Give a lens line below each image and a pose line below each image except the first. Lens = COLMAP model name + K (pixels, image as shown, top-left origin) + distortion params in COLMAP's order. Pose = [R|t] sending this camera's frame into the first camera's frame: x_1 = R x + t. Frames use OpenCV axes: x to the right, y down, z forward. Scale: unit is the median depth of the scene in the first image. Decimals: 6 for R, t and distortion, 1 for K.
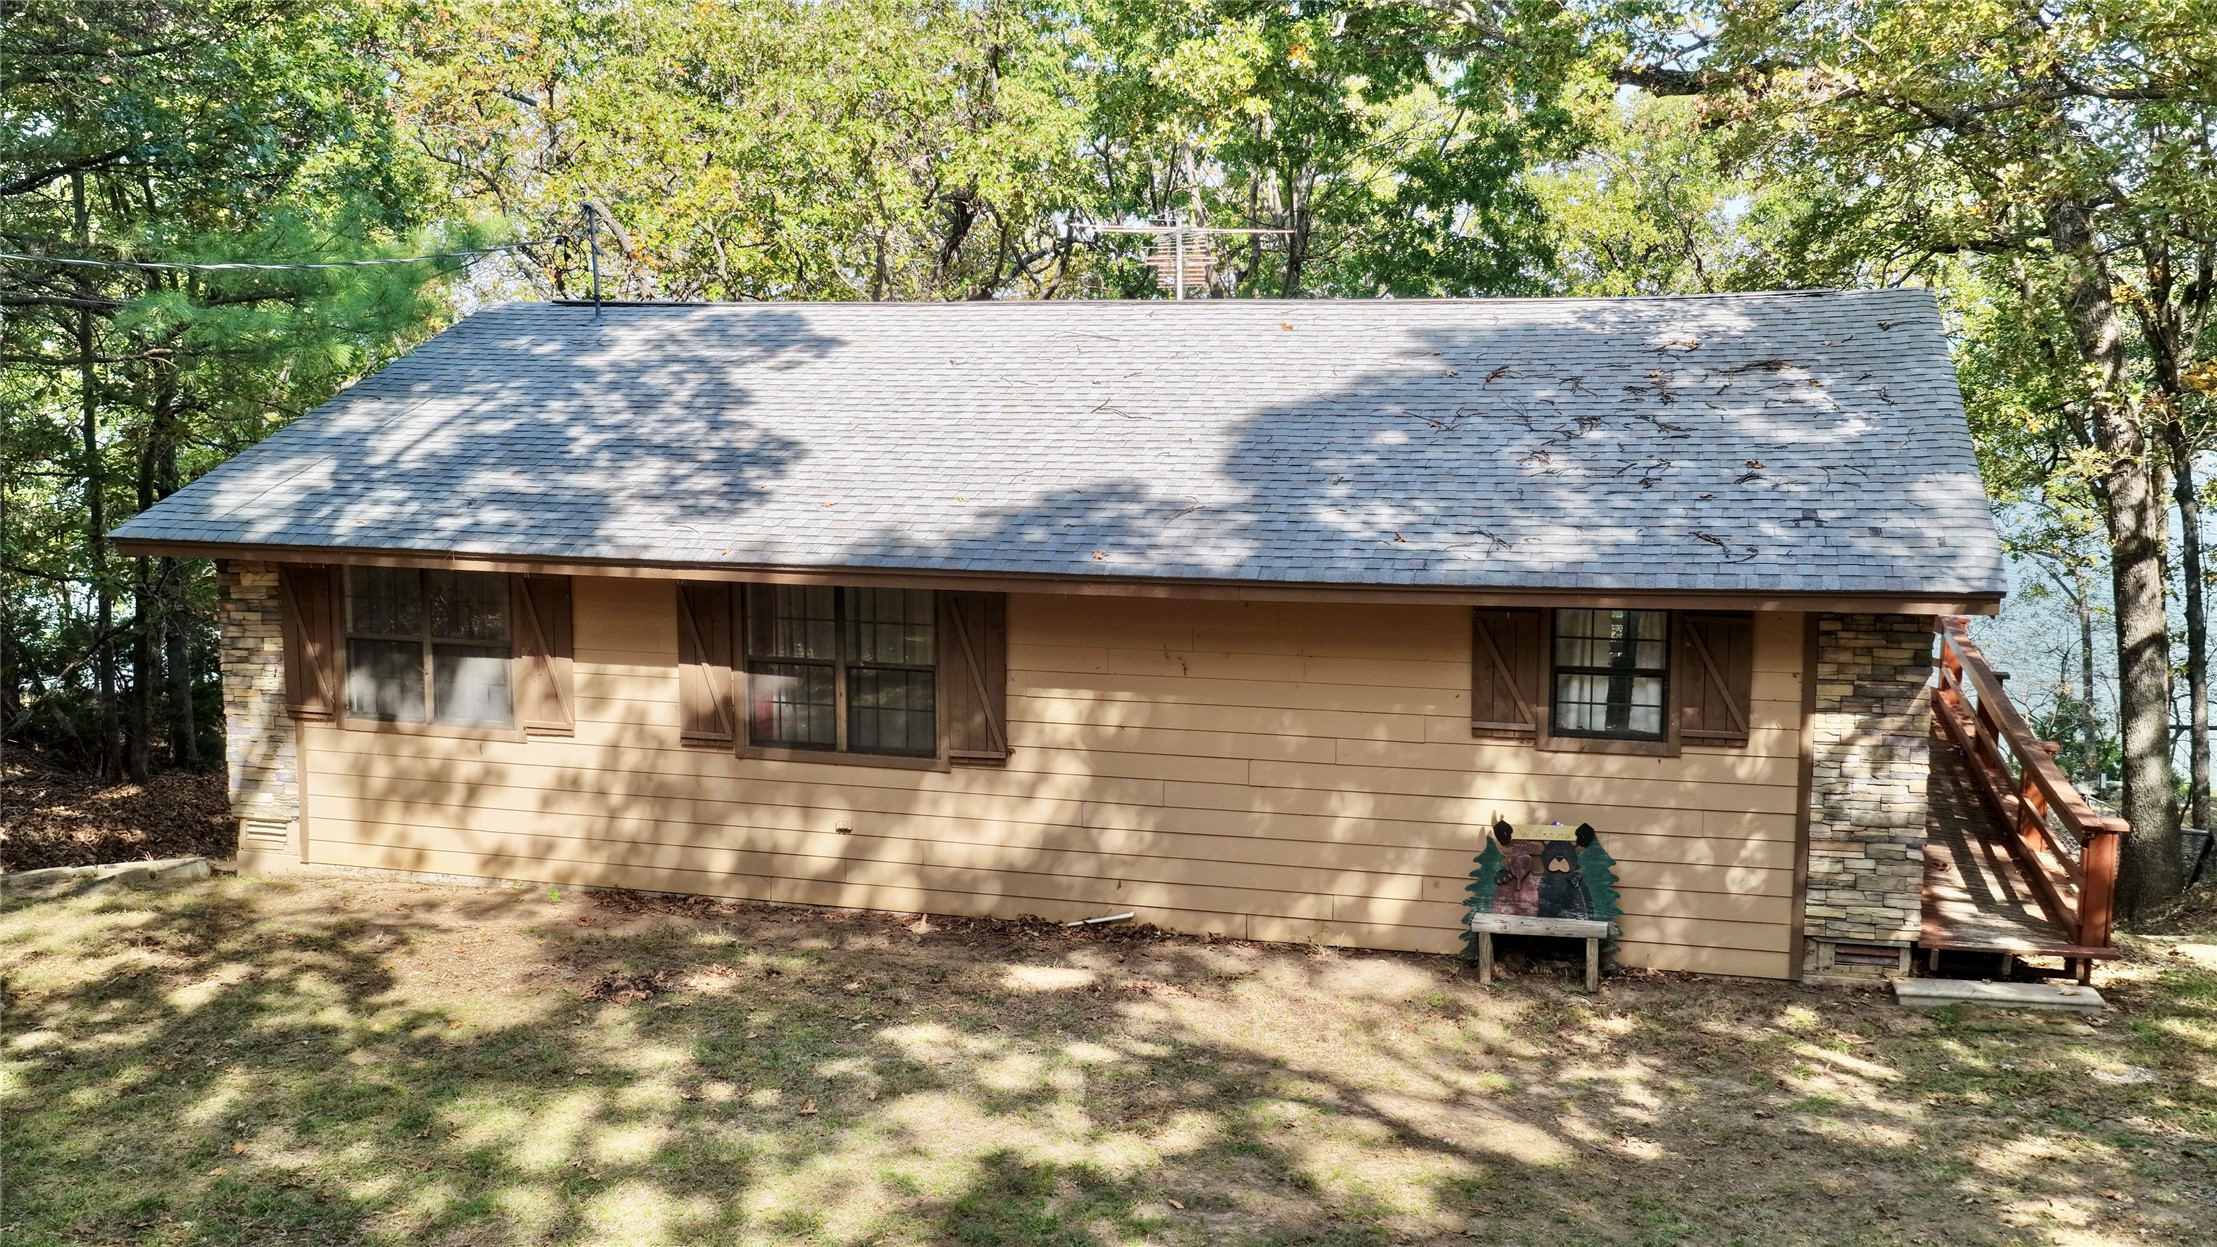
lens RADIAL K [[2019.1, 0, 1108.5], [0, 2019.1, 623.5], [0, 0, 1]] dist [-0.001883, -0.004671]
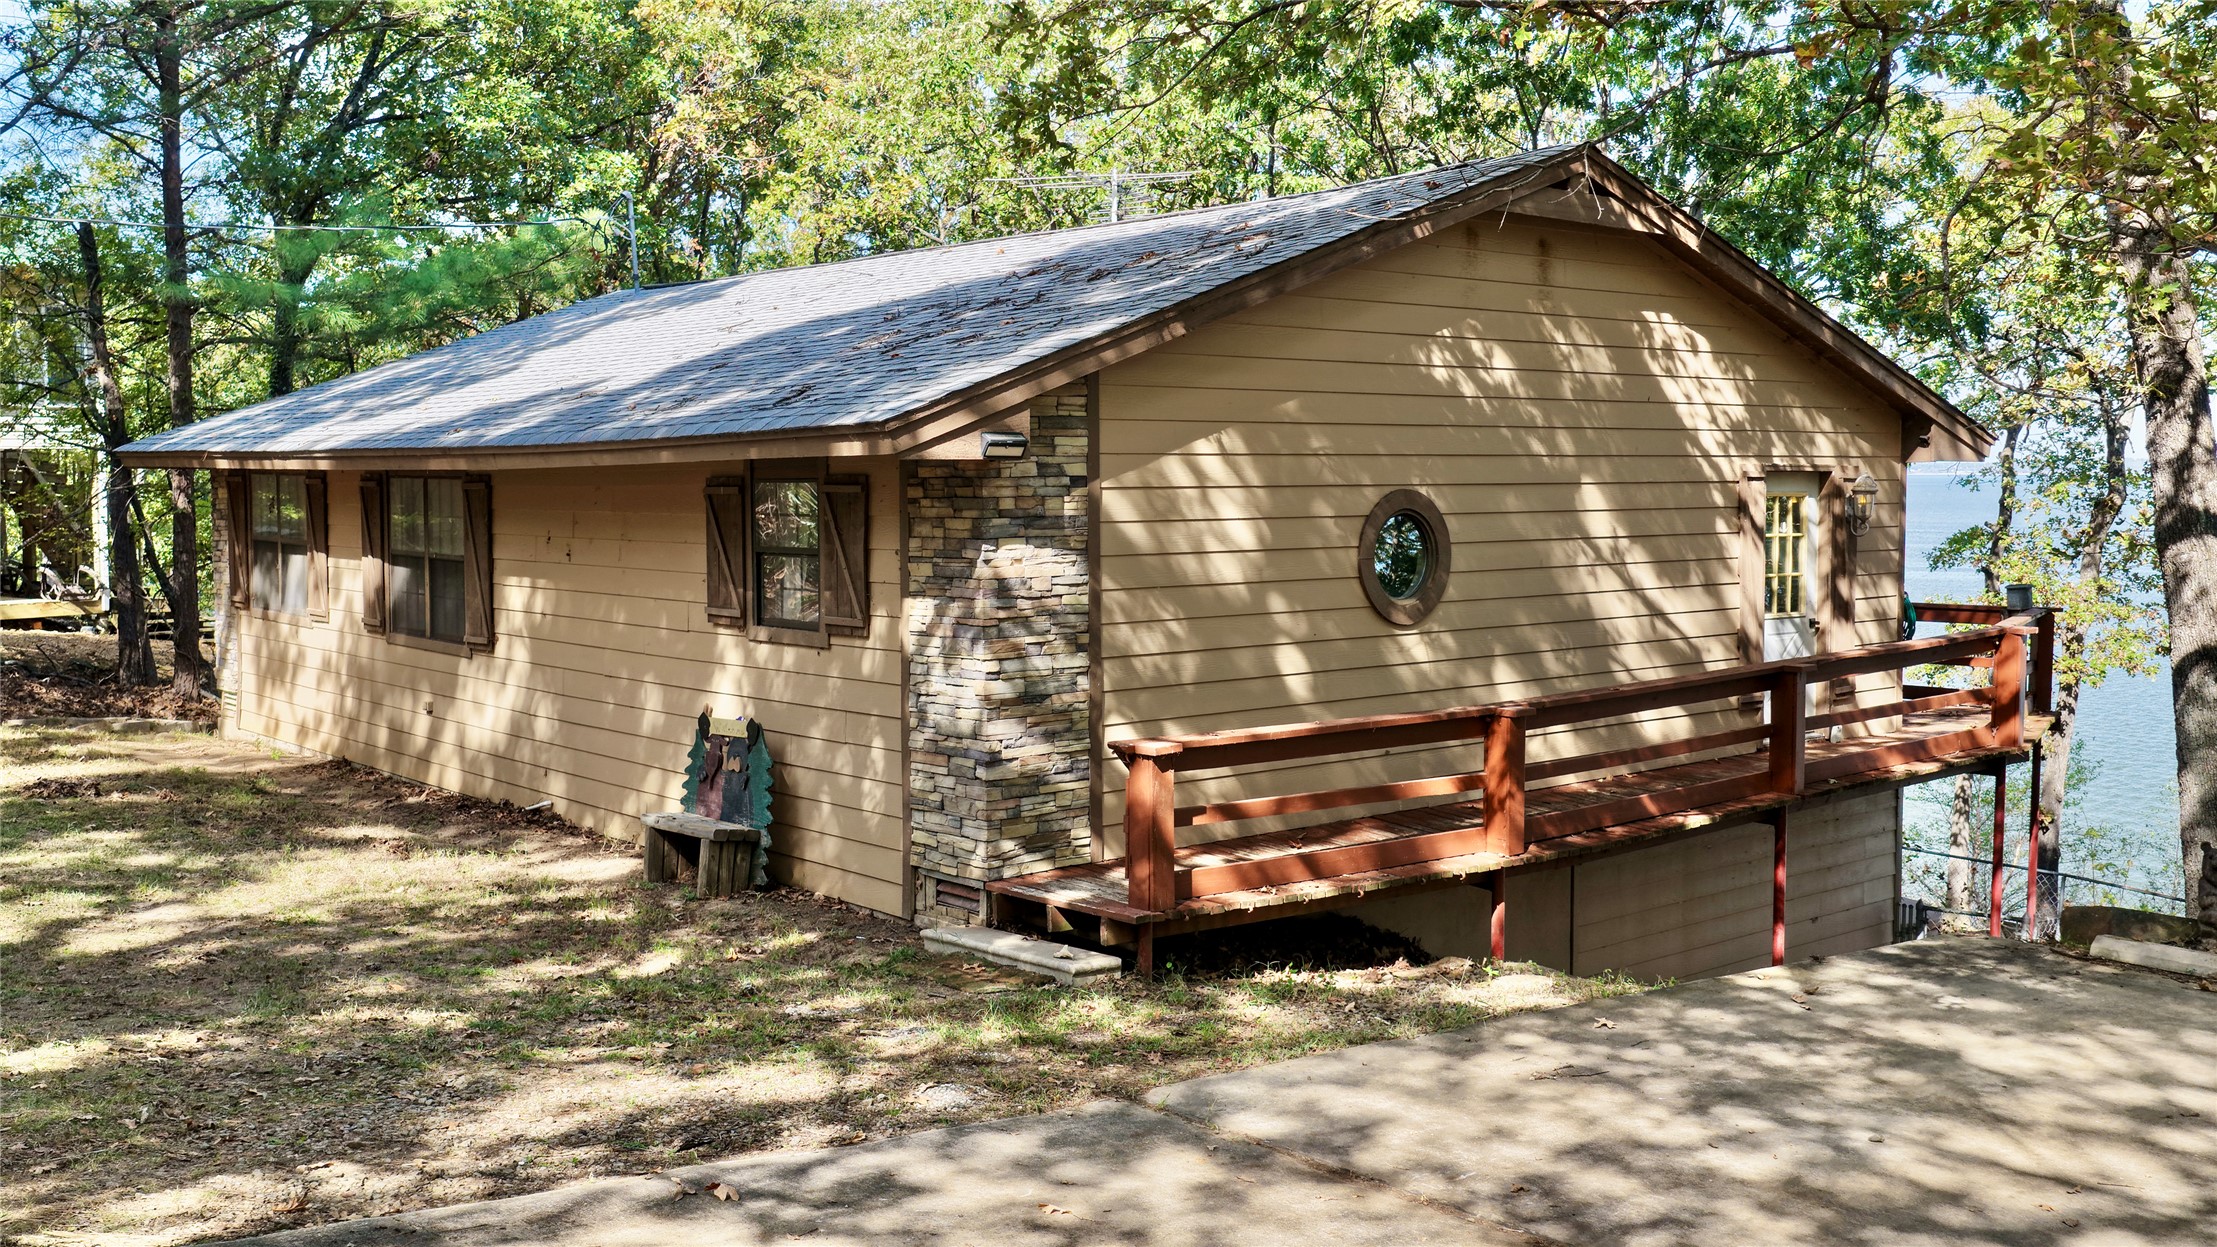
lens RADIAL K [[2019.1, 0, 1108.5], [0, 2019.1, 623.5], [0, 0, 1]] dist [-0.001883, -0.004671]
pose [[0.840634, 0.044207, -0.539796, 0.846888], [-0.078586, 0.996072, -0.040809, 0.080424], [0.535872, 0.076726, 0.840806, 0.323772]]
